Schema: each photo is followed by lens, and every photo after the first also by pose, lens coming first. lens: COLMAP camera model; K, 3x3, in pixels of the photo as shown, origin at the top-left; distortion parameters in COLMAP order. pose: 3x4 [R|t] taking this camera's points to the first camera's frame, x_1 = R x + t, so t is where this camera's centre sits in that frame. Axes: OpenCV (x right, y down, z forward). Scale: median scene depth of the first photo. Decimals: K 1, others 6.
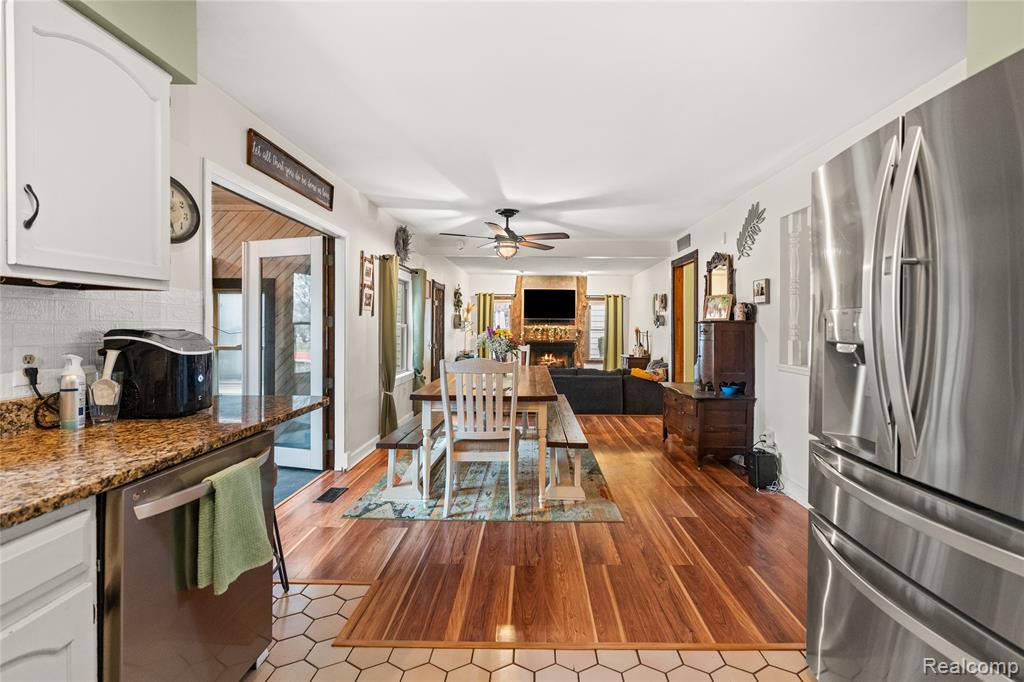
lens RADIAL K [[469.1, 0, 534.0], [0, 469.1, 328.0], [0, 0, 1]] dist [-0.004503, -0.000129]
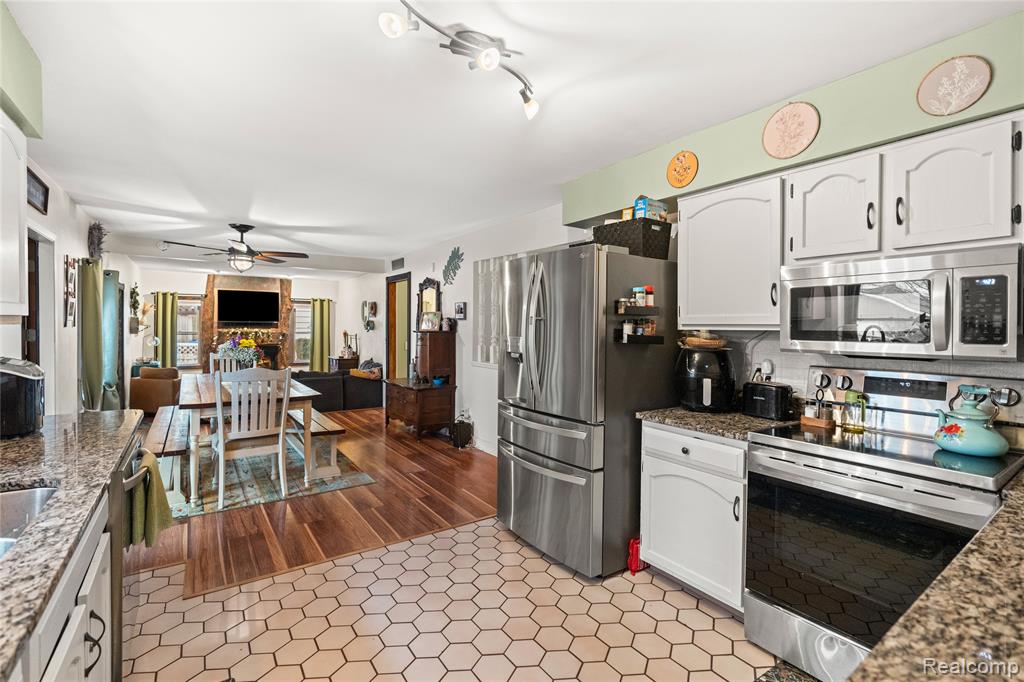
lens RADIAL K [[469.1, 0, 534.0], [0, 469.1, 328.0], [0, 0, 1]] dist [-0.004503, -0.000129]
pose [[0.795162, 0.000075, 0.606397, -0.197589], [-0.004032, 0.999979, 0.005164, -0.032969], [-0.606384, -0.006551, 0.795145, -0.263797]]
